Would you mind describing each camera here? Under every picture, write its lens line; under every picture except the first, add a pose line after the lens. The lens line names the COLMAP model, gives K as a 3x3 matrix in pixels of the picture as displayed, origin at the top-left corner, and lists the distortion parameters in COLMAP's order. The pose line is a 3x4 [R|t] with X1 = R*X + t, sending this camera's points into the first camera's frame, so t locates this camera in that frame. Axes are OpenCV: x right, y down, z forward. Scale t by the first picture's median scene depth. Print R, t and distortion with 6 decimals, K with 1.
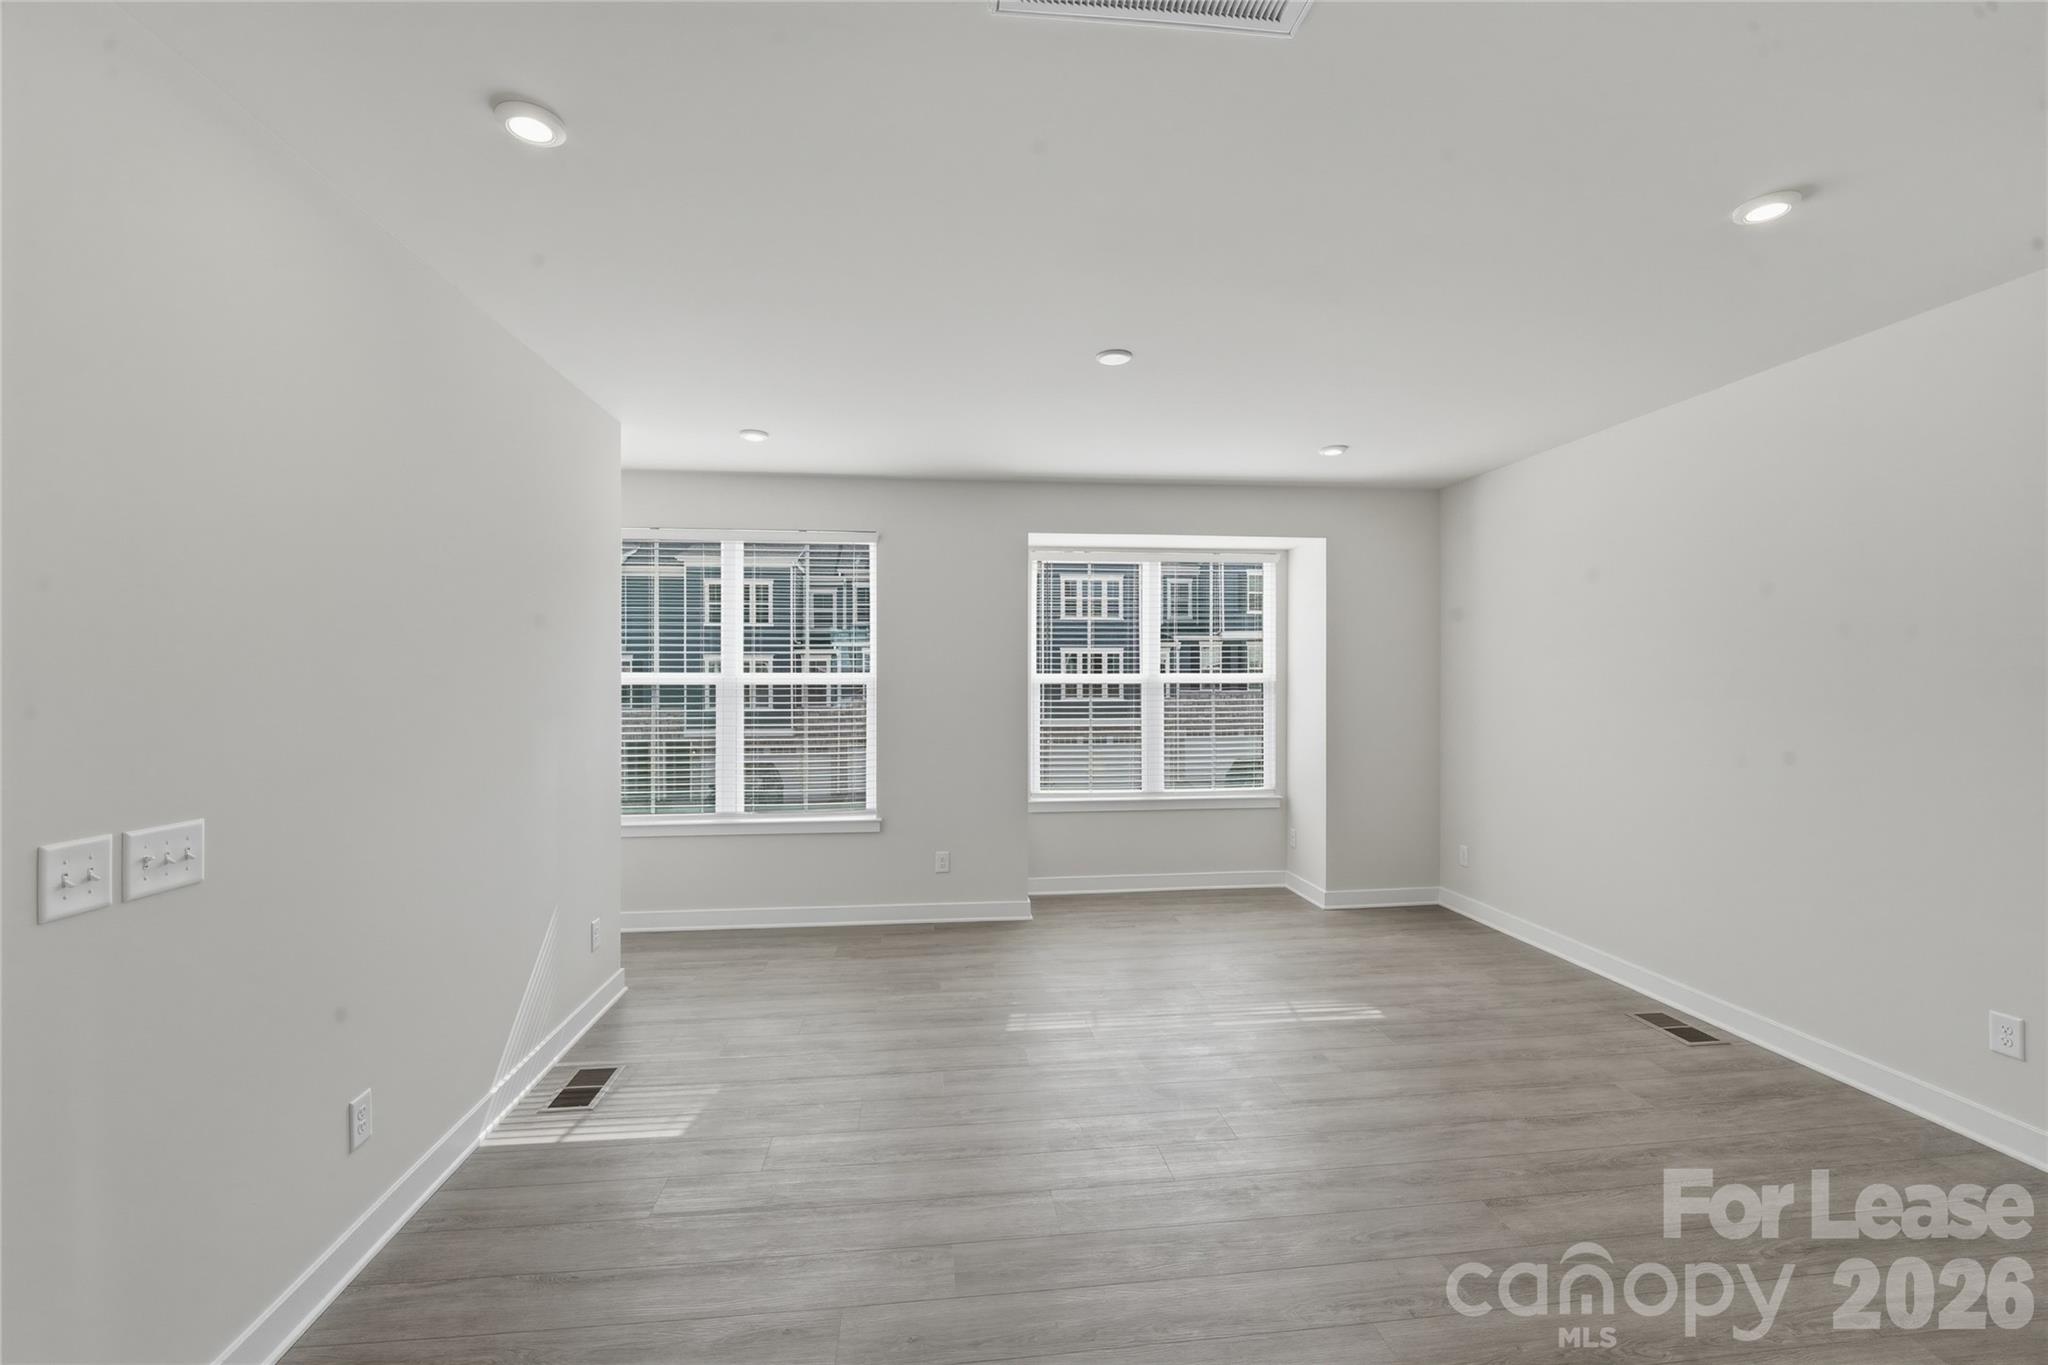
lens RADIAL K [[855.4, 0, 1023.0], [0, 855.4, 664.1], [0, 0, 1]] dist [-0.013800, -0.000114]
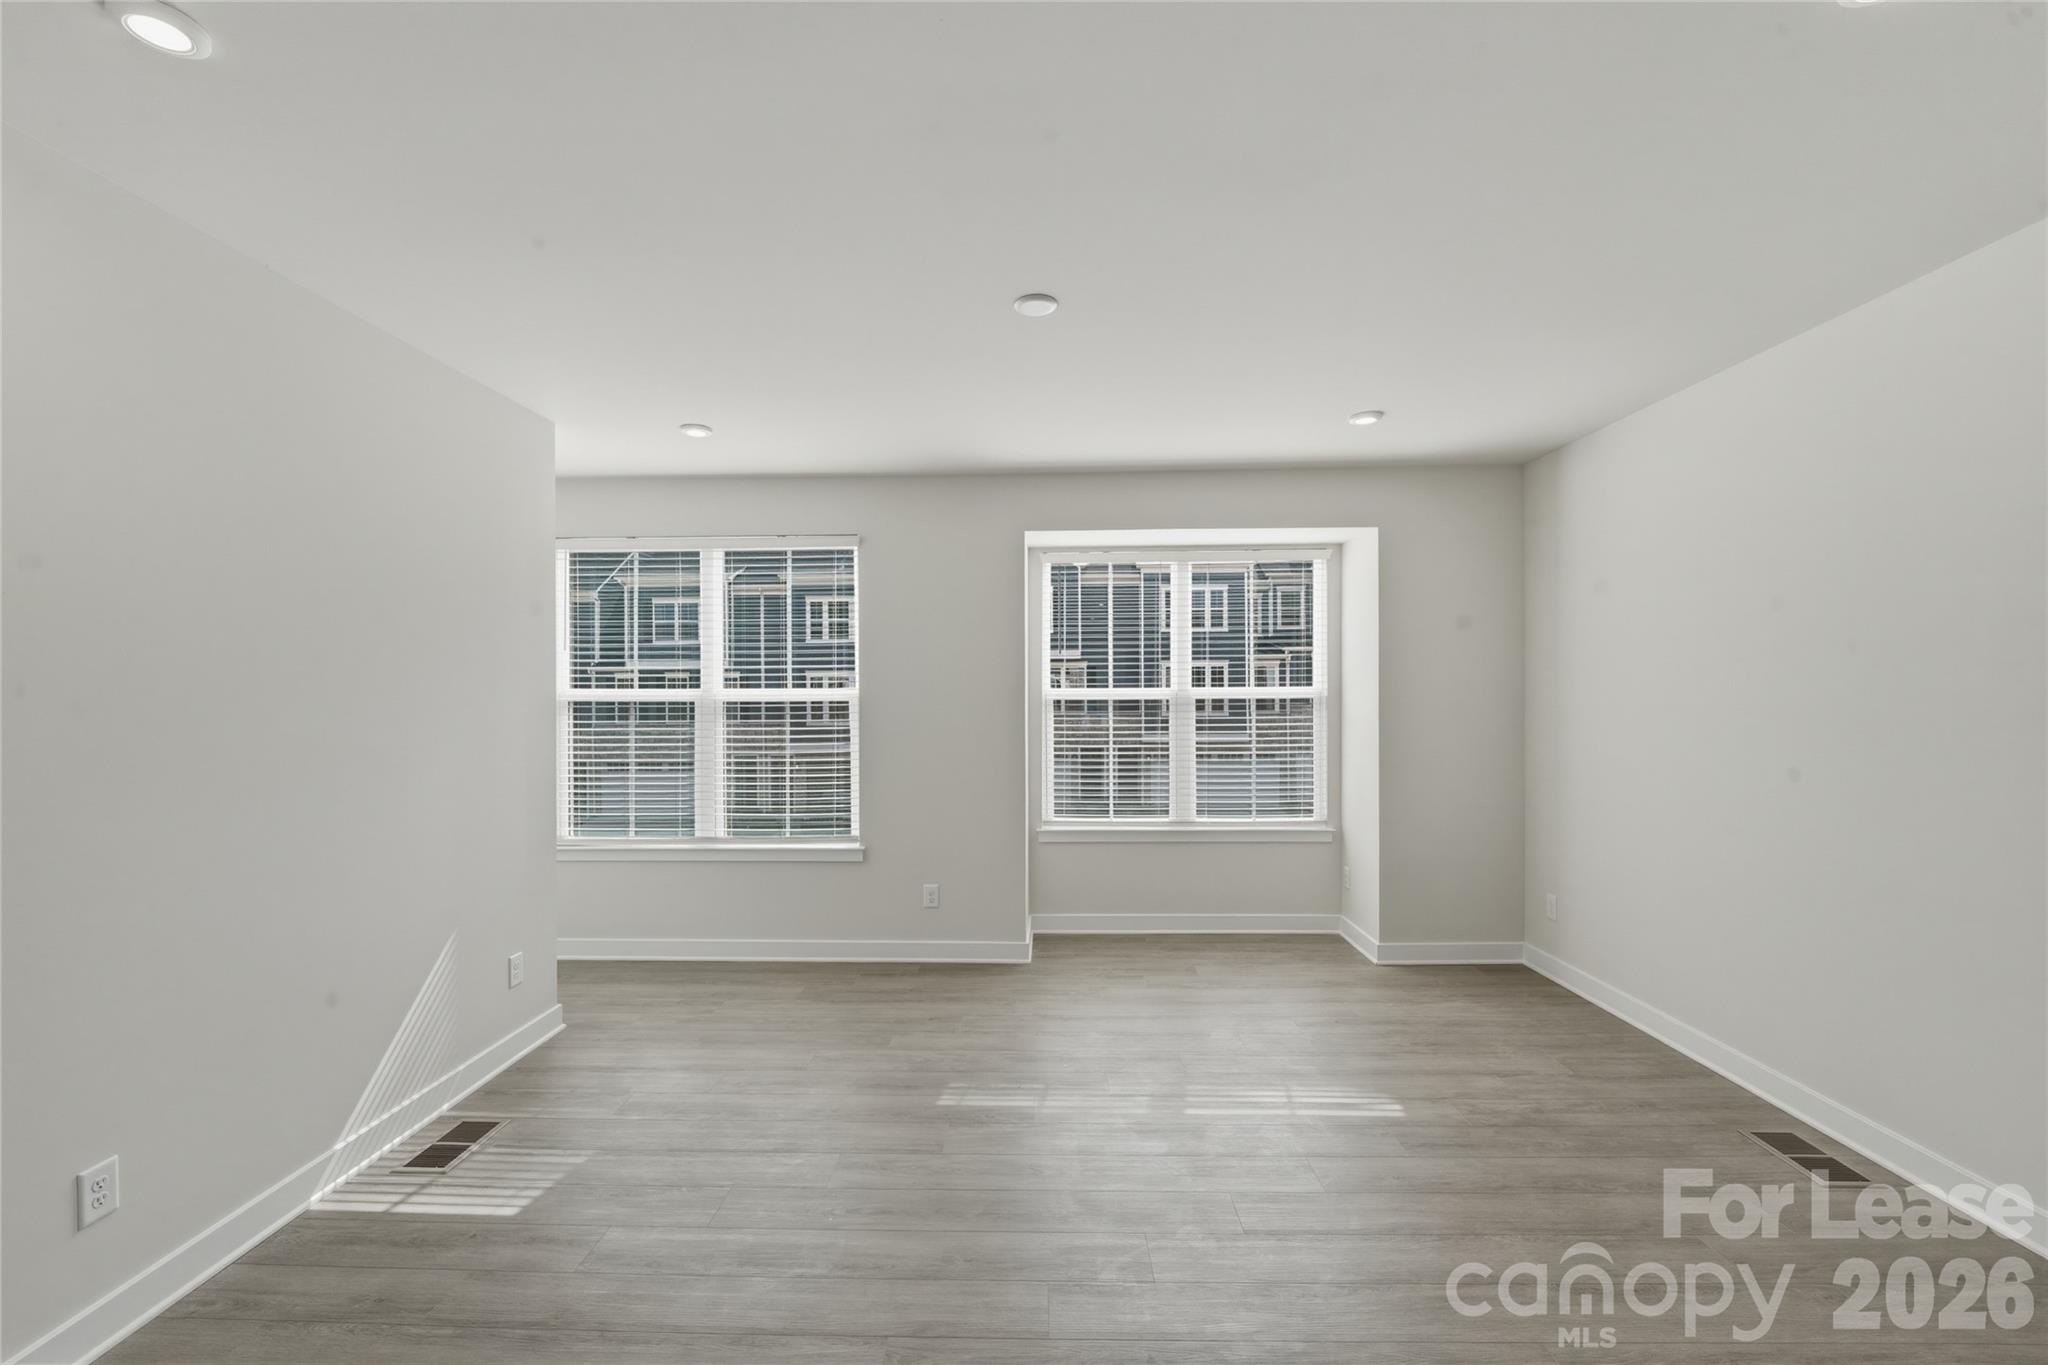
lens RADIAL K [[857.3, 0, 1024.0], [0, 857.3, 682.5], [0, 0, 1]] dist [-0.015450, 0.000329]
pose [[0.989440, -0.005306, -0.144847, 0.151043], [0.006064, 0.999970, 0.004792, 0.000659], [0.144817, -0.005620, 0.989443, 0.126537]]
